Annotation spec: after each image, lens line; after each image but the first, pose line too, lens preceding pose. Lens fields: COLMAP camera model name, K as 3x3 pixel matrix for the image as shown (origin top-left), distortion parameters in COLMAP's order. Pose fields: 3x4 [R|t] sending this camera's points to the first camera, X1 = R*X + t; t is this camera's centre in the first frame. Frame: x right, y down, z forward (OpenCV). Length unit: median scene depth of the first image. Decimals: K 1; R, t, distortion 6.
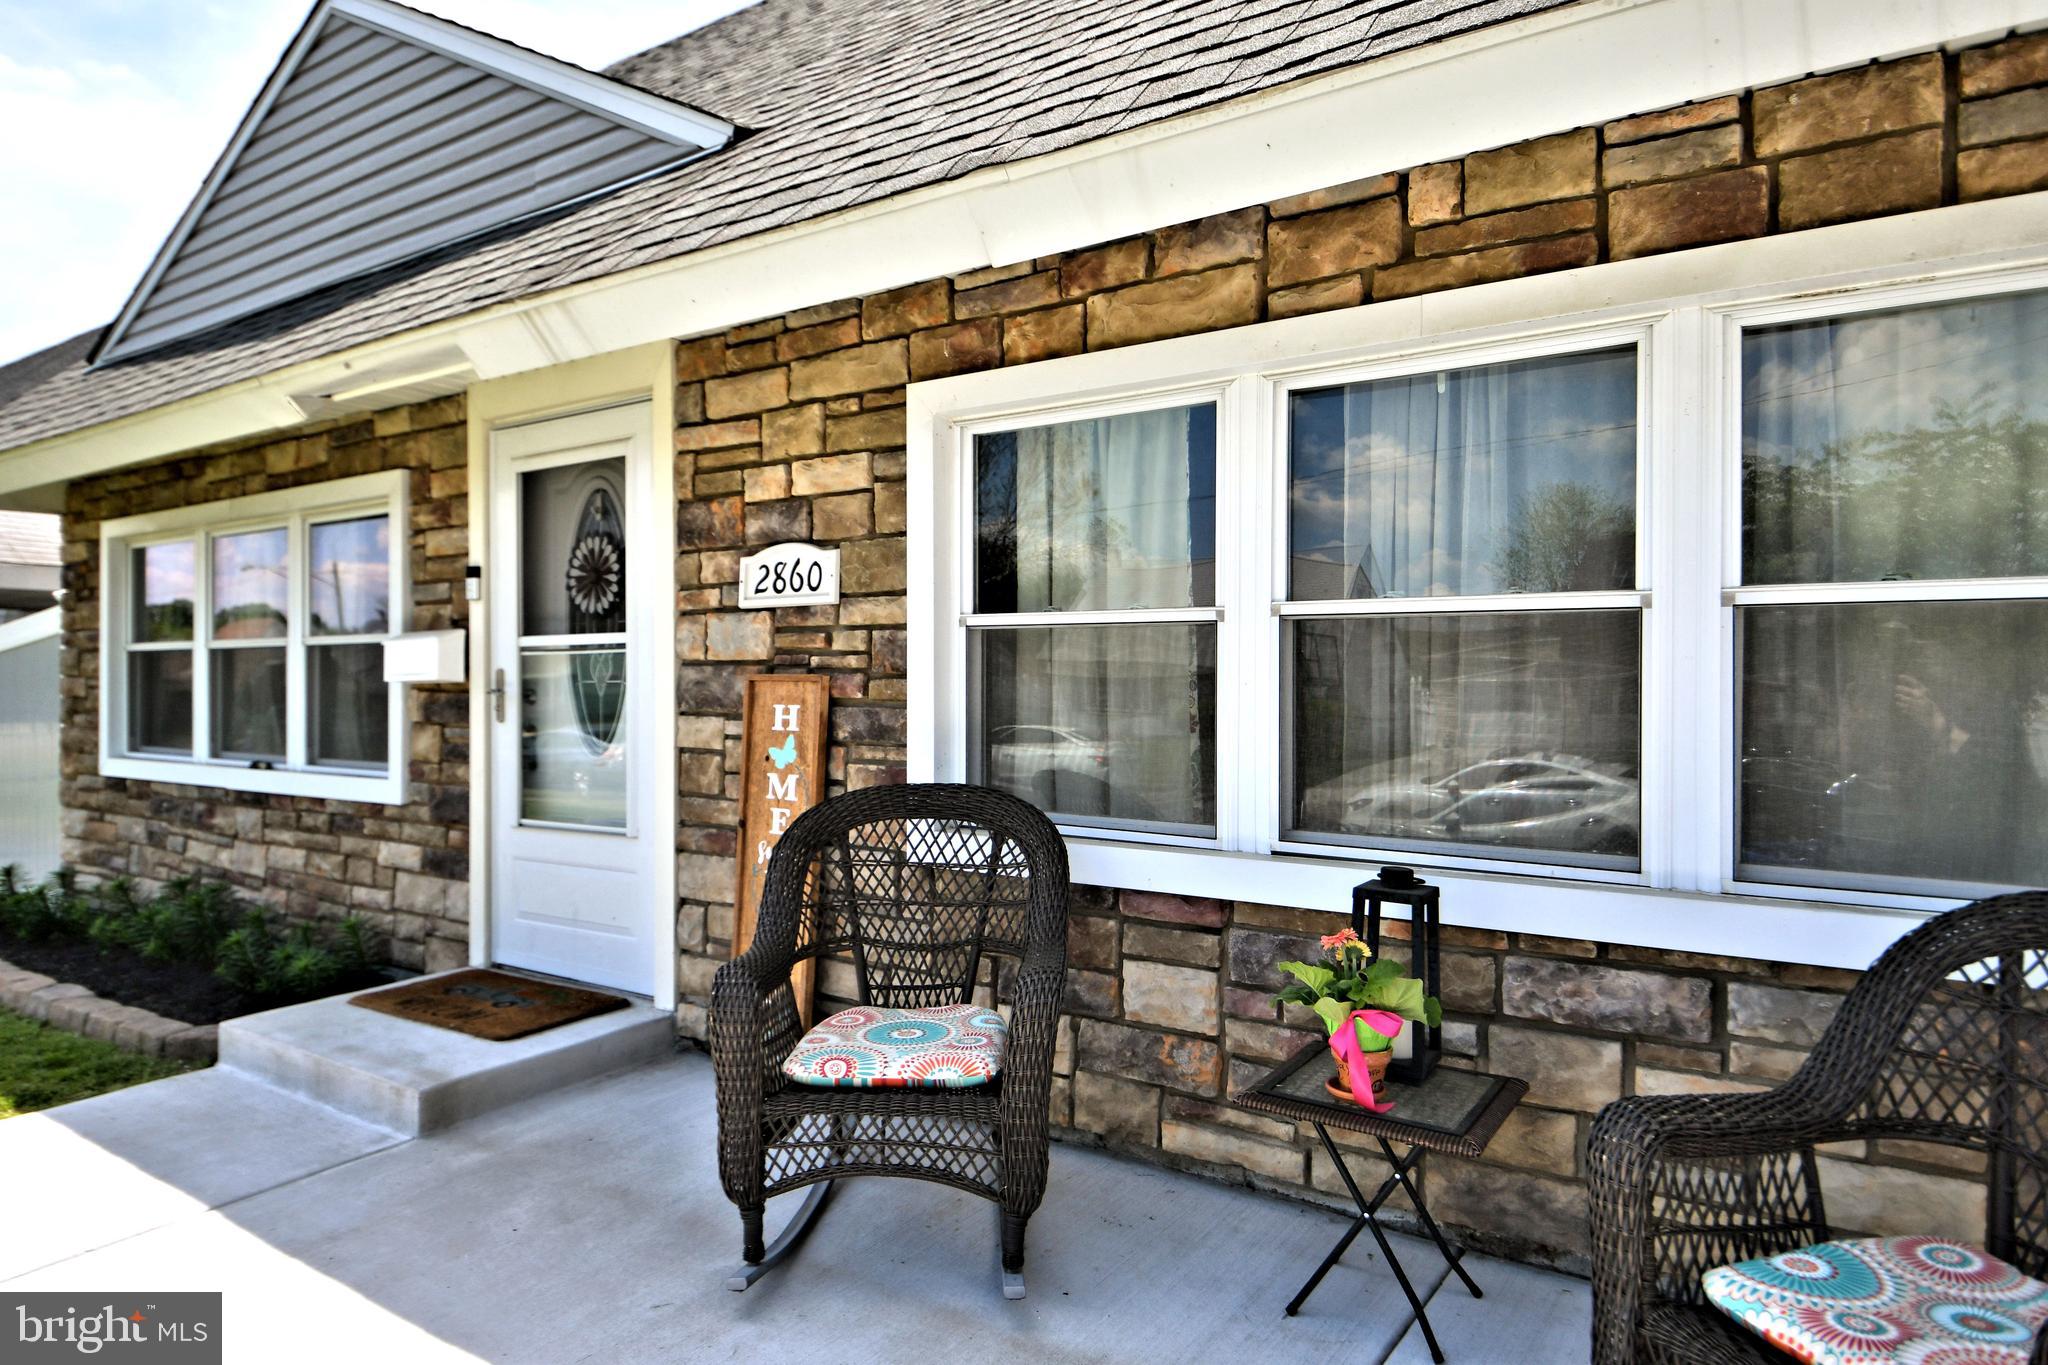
lens RADIAL K [[1228.9, 0, 1024.0], [0, 1228.9, 682.5], [0, 0, 1]] dist [0.000407, -0.002104]
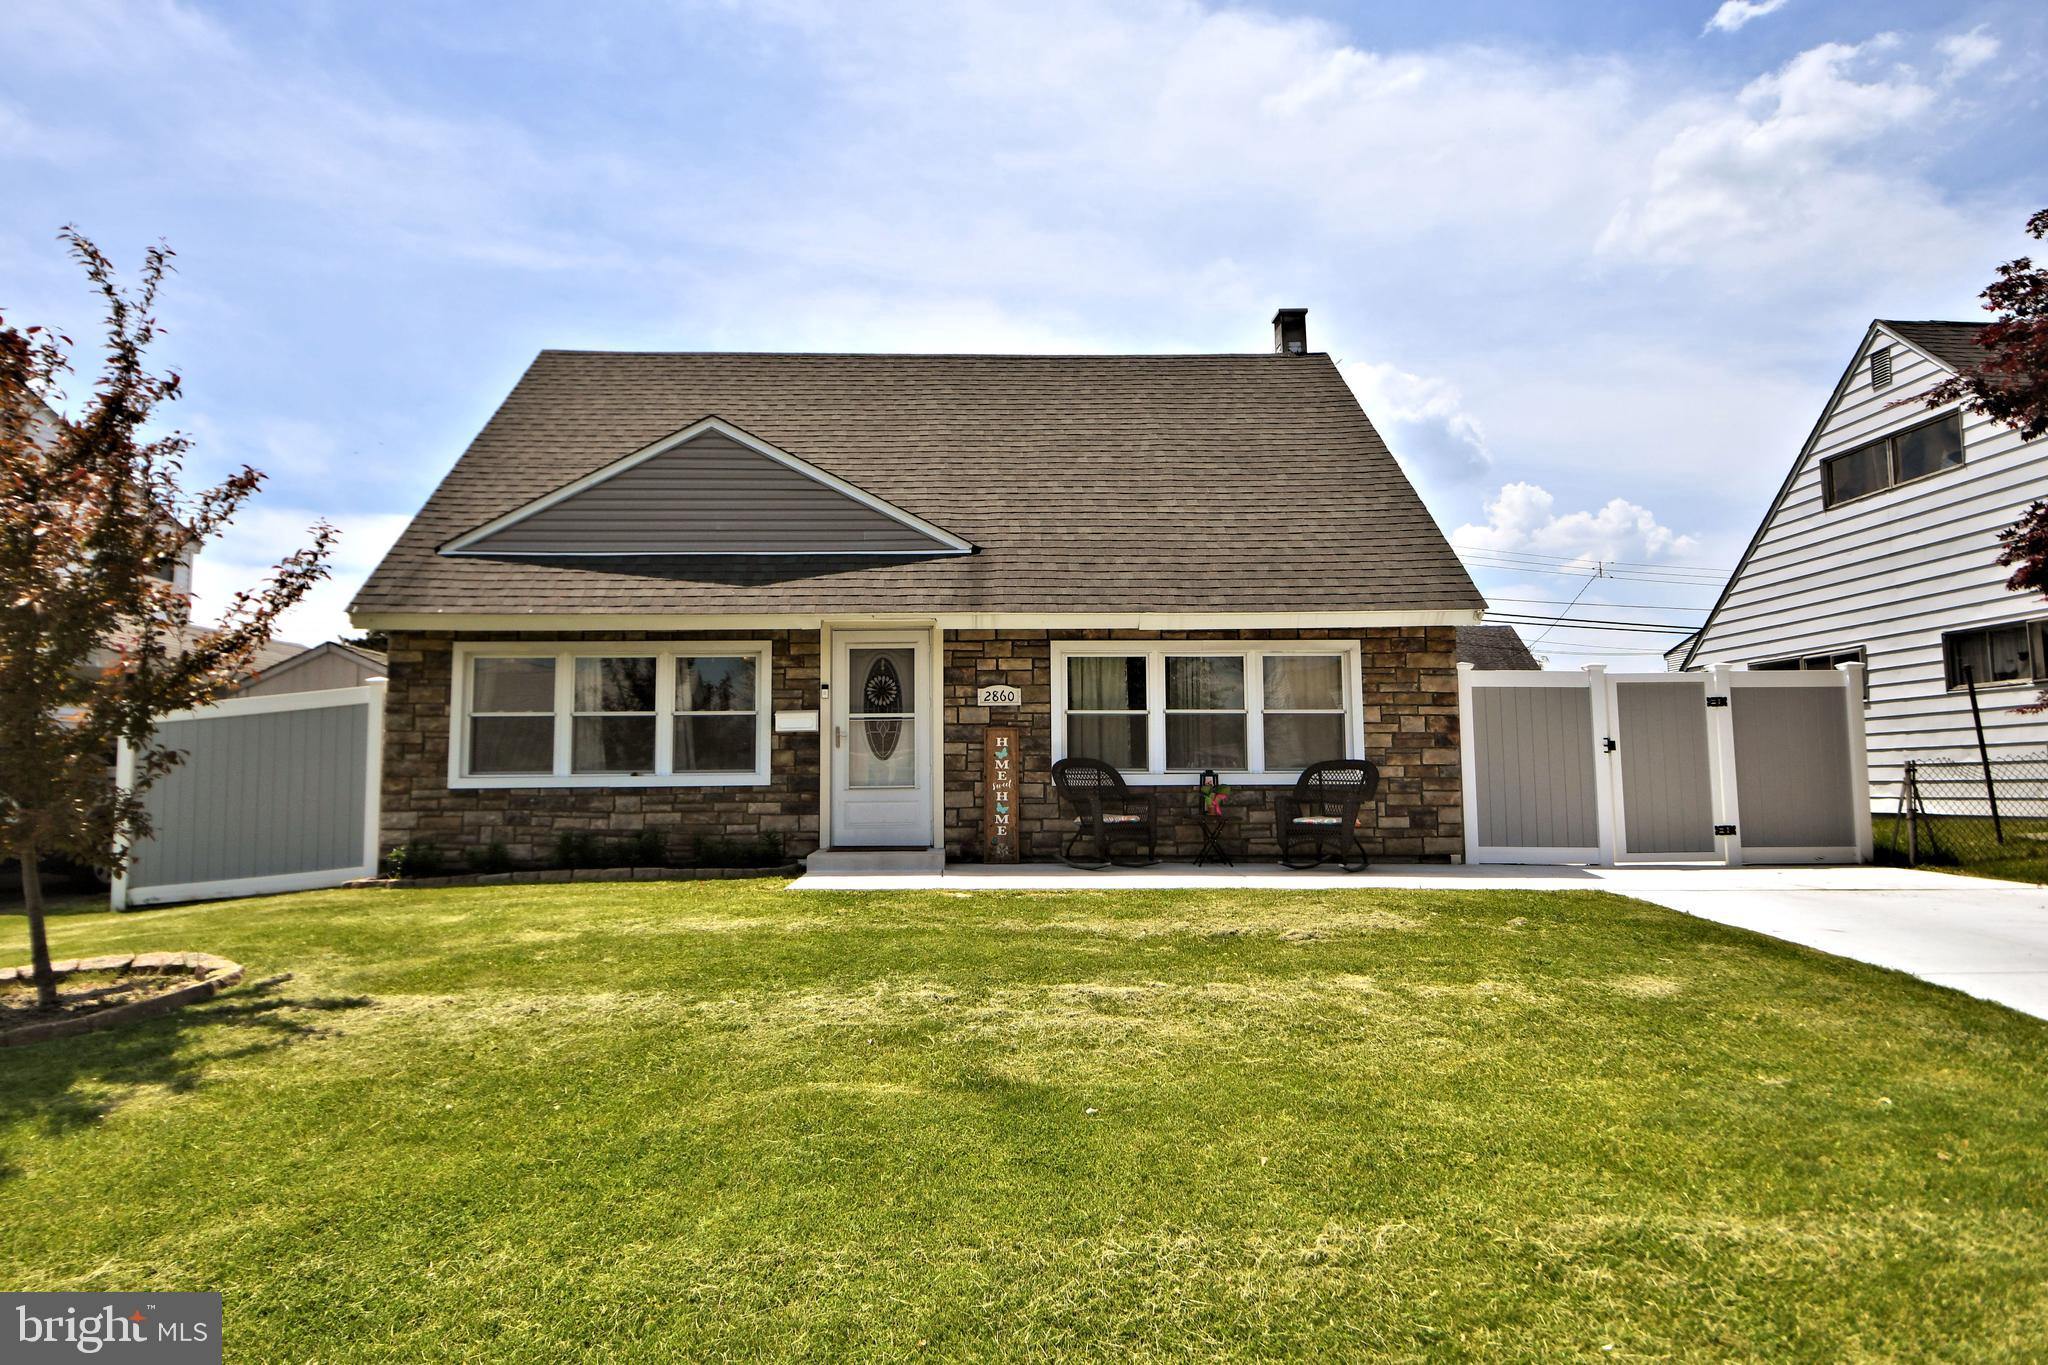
lens RADIAL K [[1228.9, 0, 1024.0], [0, 1228.9, 682.5], [0, 0, 1]] dist [0.000407, -0.002104]
pose [[0.809228, 0.045202, 0.585753, -1.802851], [0.008917, 0.995976, -0.089177, 0.143401], [-0.587426, 0.077388, 0.805569, -1.400540]]
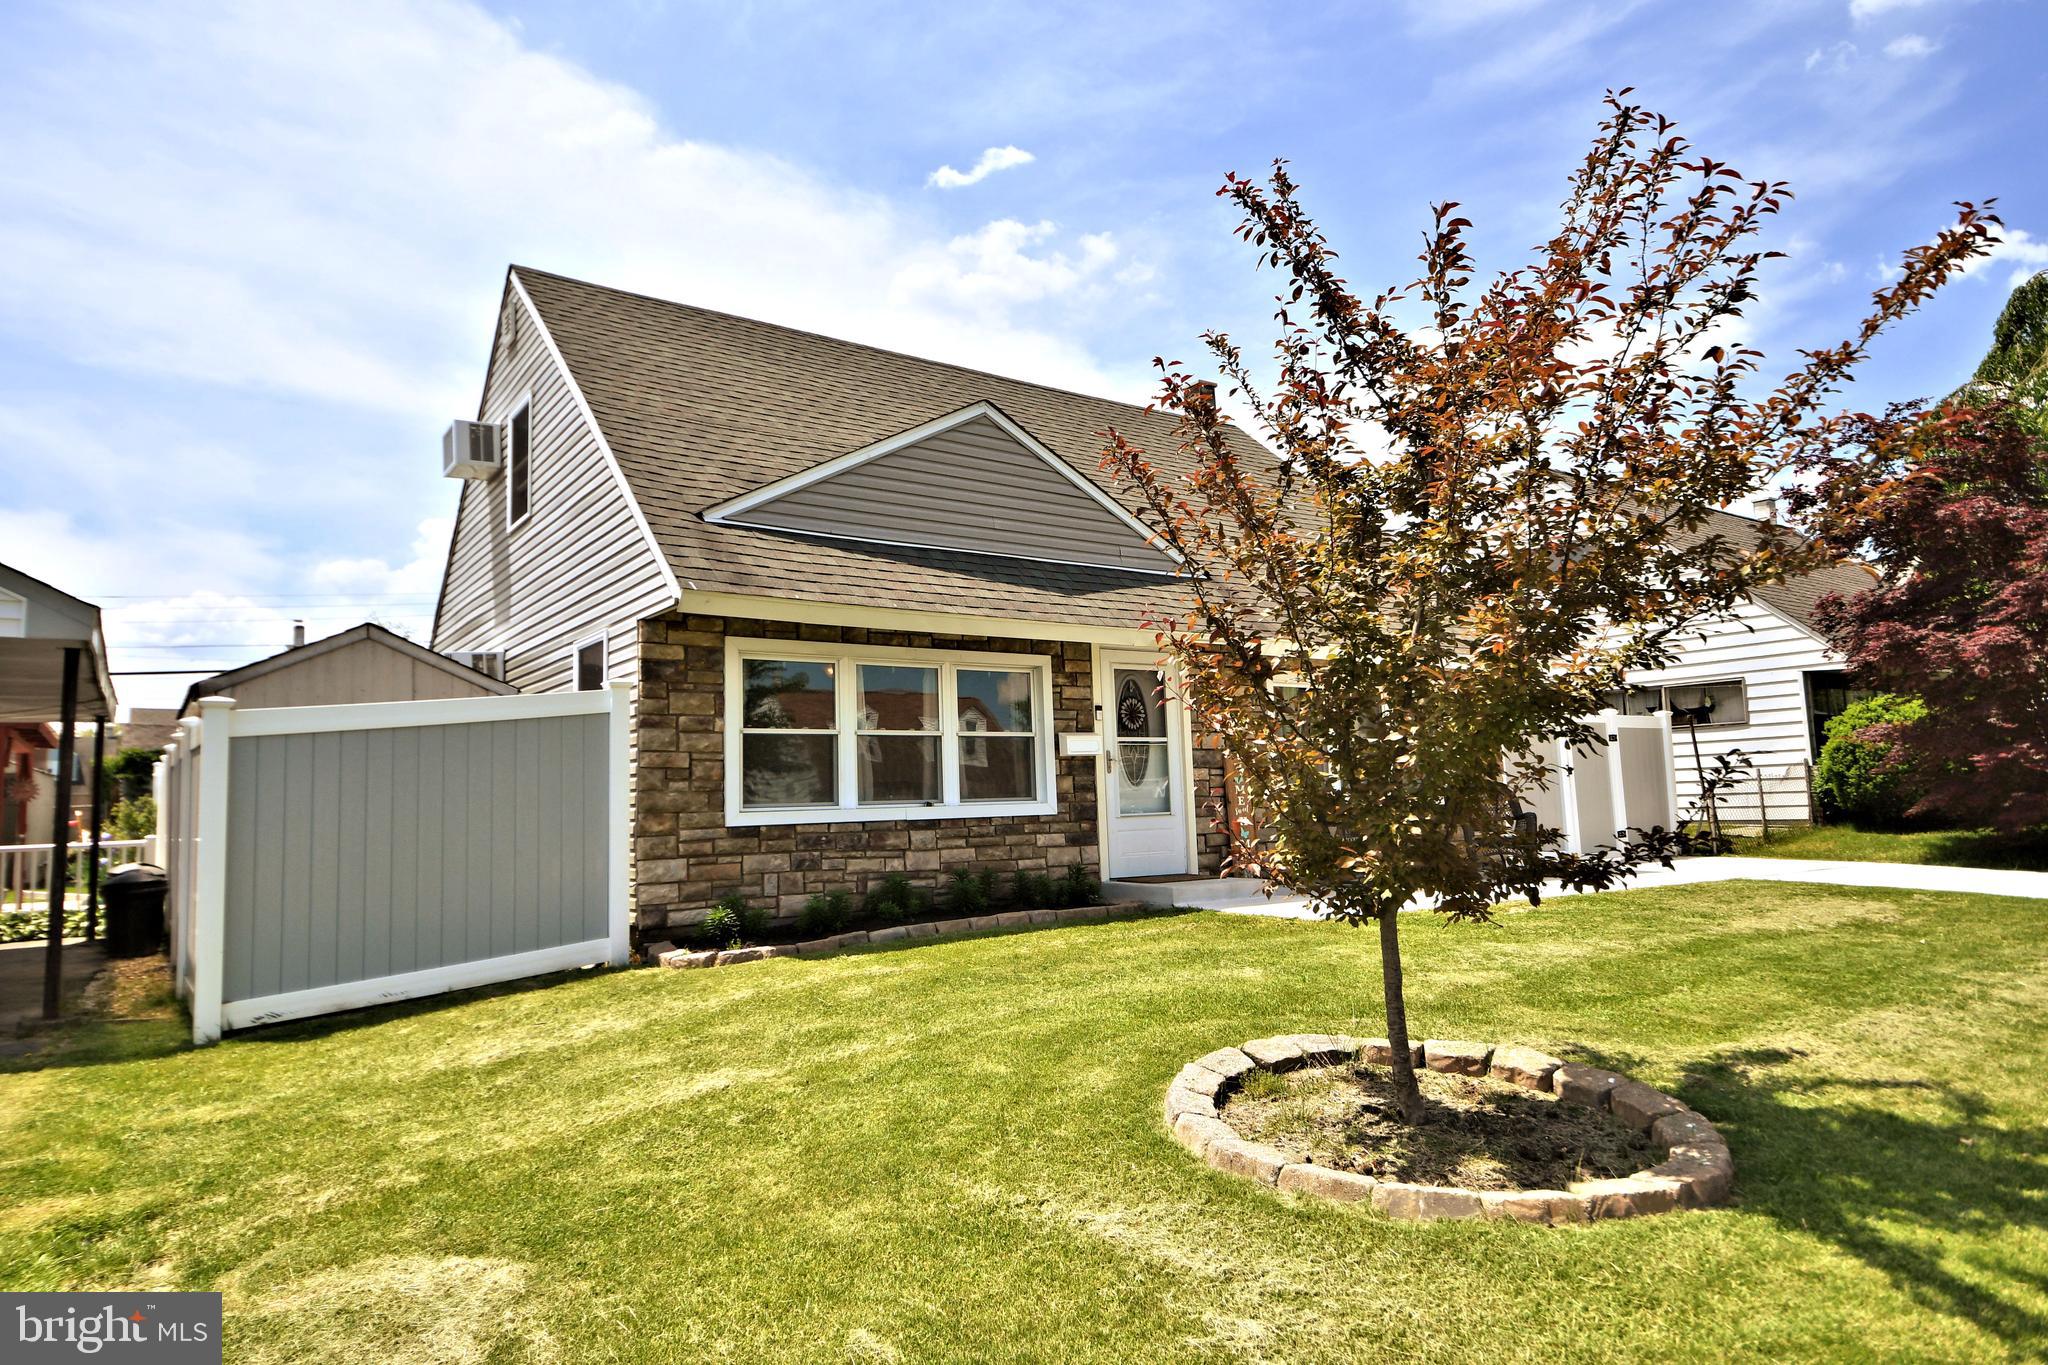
lens RADIAL K [[1228.9, 0, 1024.0], [0, 1228.9, 682.5], [0, 0, 1]] dist [0.000407, -0.002104]
pose [[0.353040, 0.086963, 0.931558, -3.045342], [0.032894, 0.993902, -0.105249, 0.115784], [-0.935030, 0.067800, 0.348026, 0.375772]]
